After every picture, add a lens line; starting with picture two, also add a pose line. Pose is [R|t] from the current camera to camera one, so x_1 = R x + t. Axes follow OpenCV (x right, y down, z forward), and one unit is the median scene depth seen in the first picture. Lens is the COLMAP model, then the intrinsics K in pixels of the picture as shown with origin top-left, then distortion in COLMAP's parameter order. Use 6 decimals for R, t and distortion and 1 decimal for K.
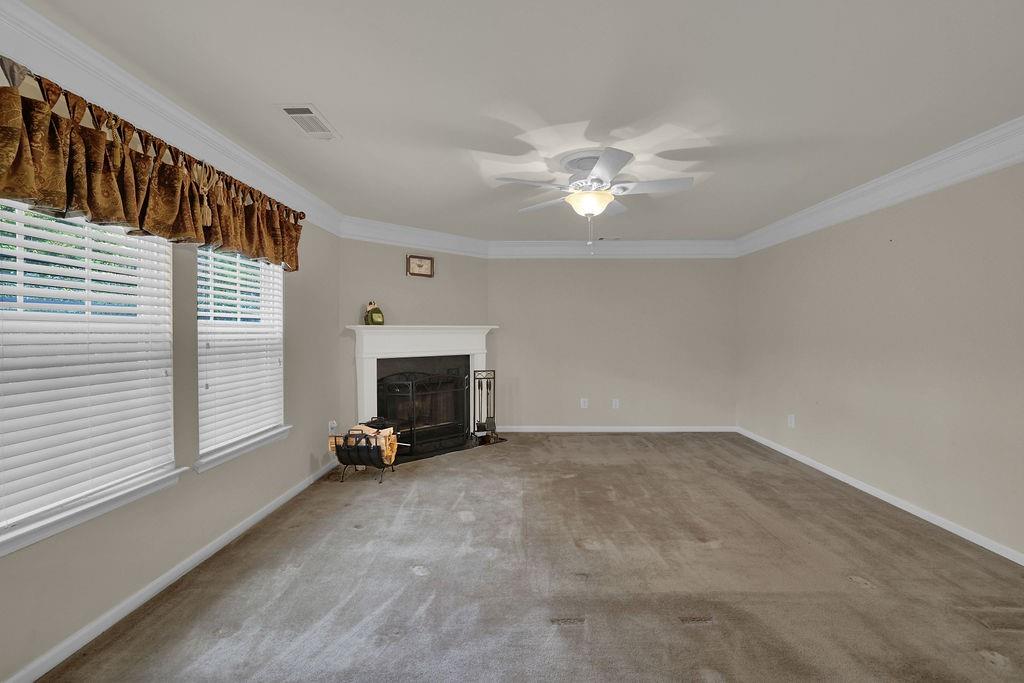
lens RADIAL K [[441.6, 0, 498.8], [0, 441.6, 334.8], [0, 0, 1]] dist [-0.037220, 0.011242]
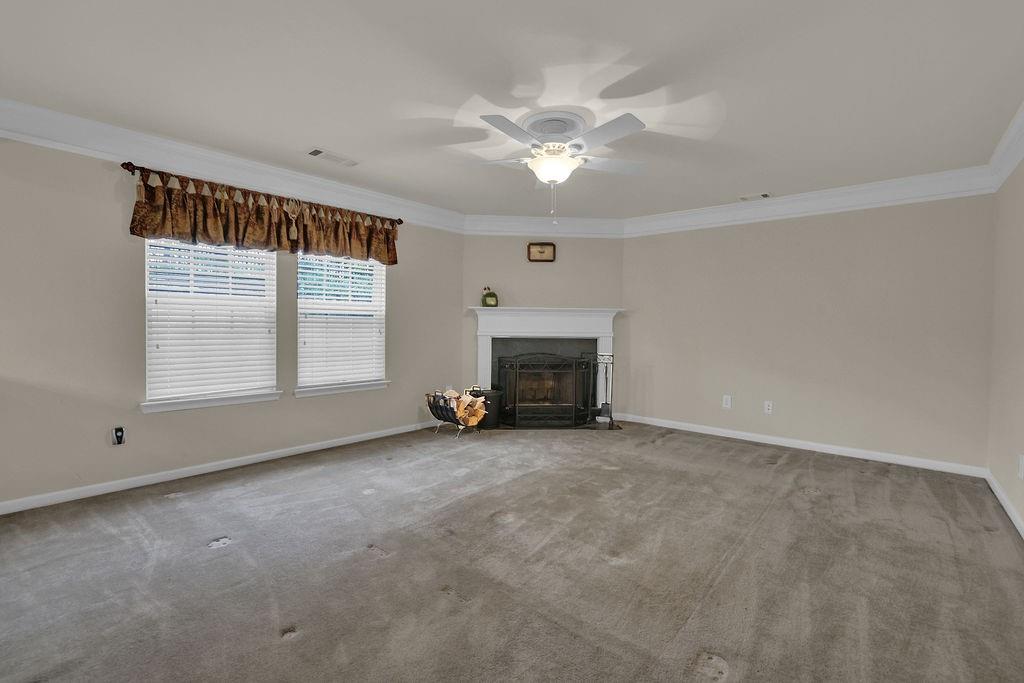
lens RADIAL K [[441.6, 0, 508.8], [0, 441.6, 334.8], [0, 0, 1]] dist [-0.037220, 0.011242]
pose [[0.777983, 0.027012, -0.627704, 0.747899], [-0.017062, 0.999615, 0.021870, 0.036623], [0.628054, -0.006305, 0.778145, 0.209148]]
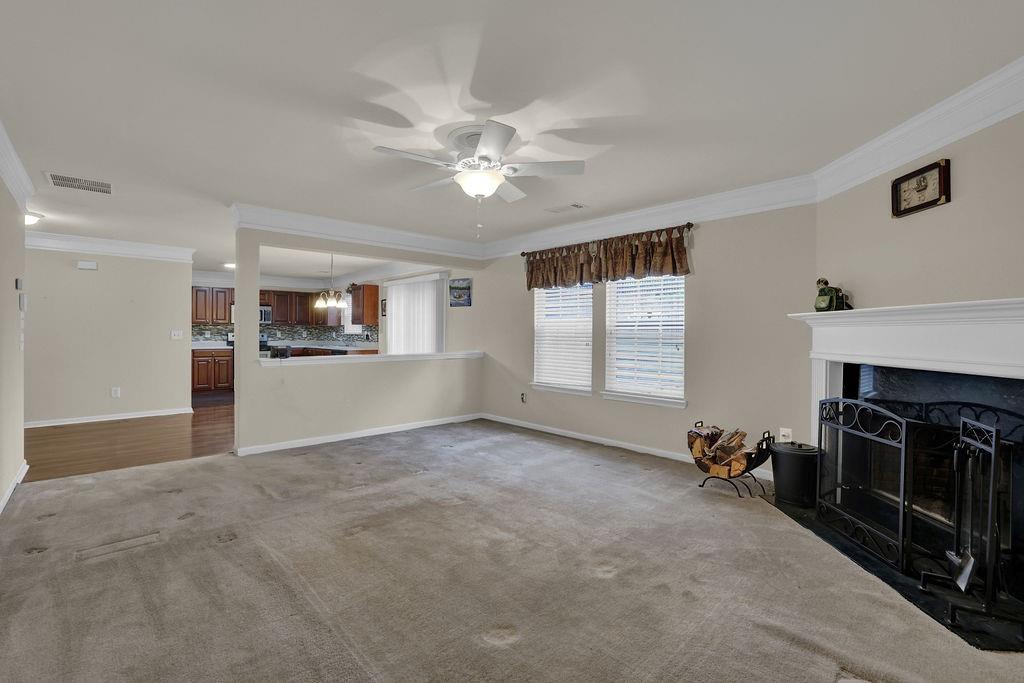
lens RADIAL K [[441.6, 0, 512.1], [0, 441.6, 339.5], [0, 0, 1]] dist [-0.037220, 0.011242]
pose [[-0.684552, 0.018982, -0.728716, 0.859563], [0.001209, 0.999689, 0.024906, 0.004355], [0.728963, 0.016168, -0.684362, 1.719628]]
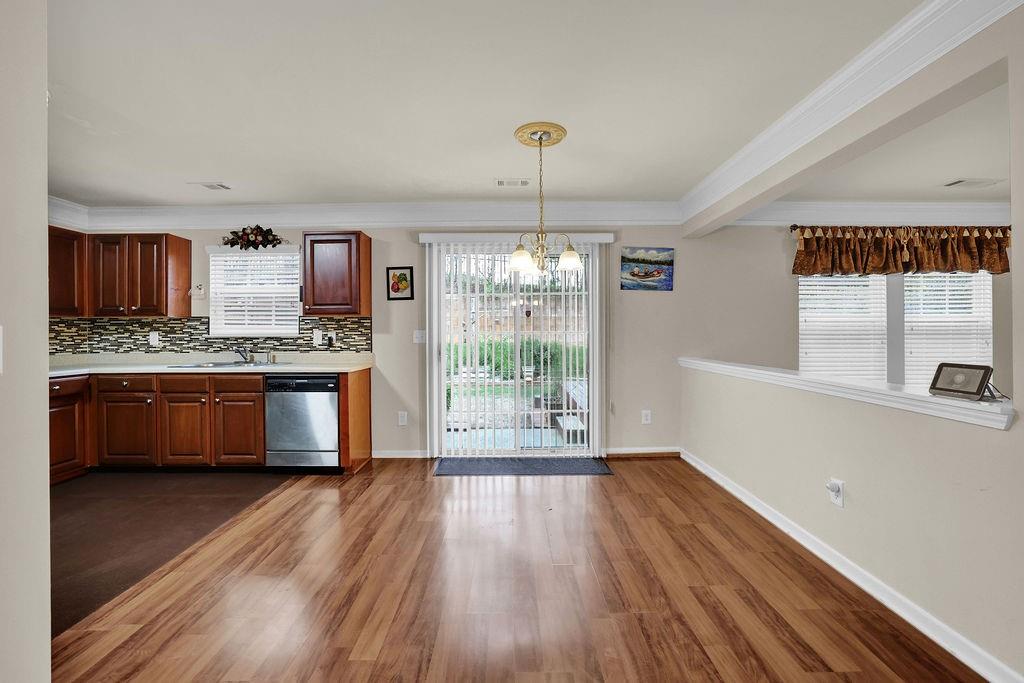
lens RADIAL K [[441.6, 0, 510.4], [0, 441.6, 335.4], [0, 0, 1]] dist [-0.037220, 0.011242]
pose [[0.057129, 0.004472, -0.998357, 0.809379], [0.001481, 0.999988, 0.004564, 0.033558], [0.998366, -0.001739, 0.057121, -0.583285]]
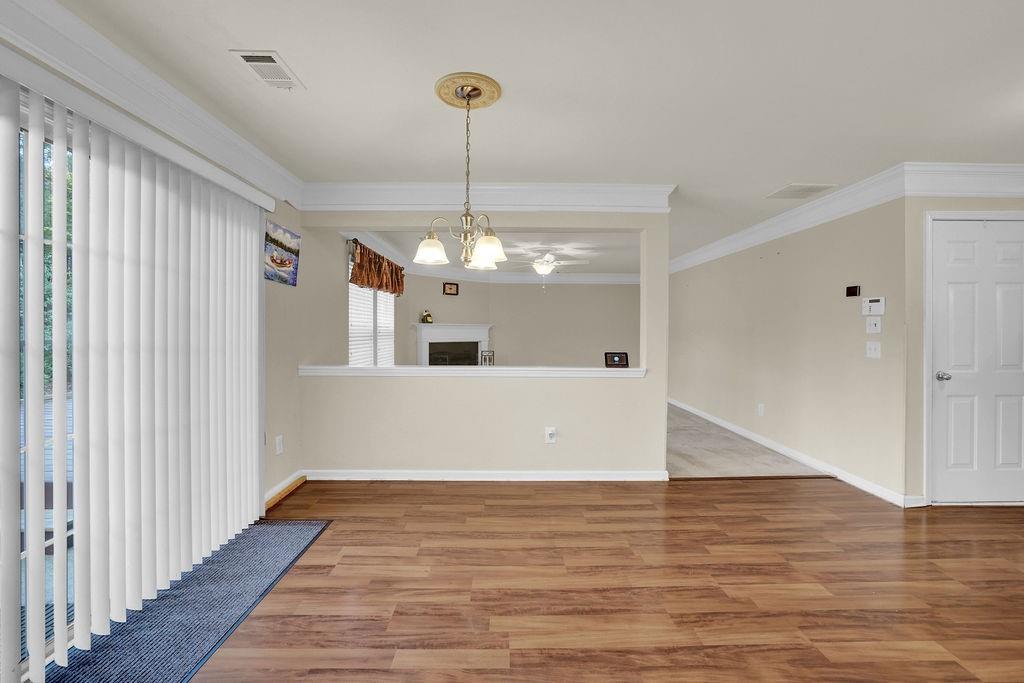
lens RADIAL K [[441.6, 0, 508.3], [0, 441.6, 333.7], [0, 0, 1]] dist [-0.037220, 0.011242]
pose [[0.997983, 0.003804, 0.063360, -0.110623], [-0.004044, 0.999985, 0.003650, 0.016802], [-0.063345, -0.003899, 0.997984, -1.217993]]
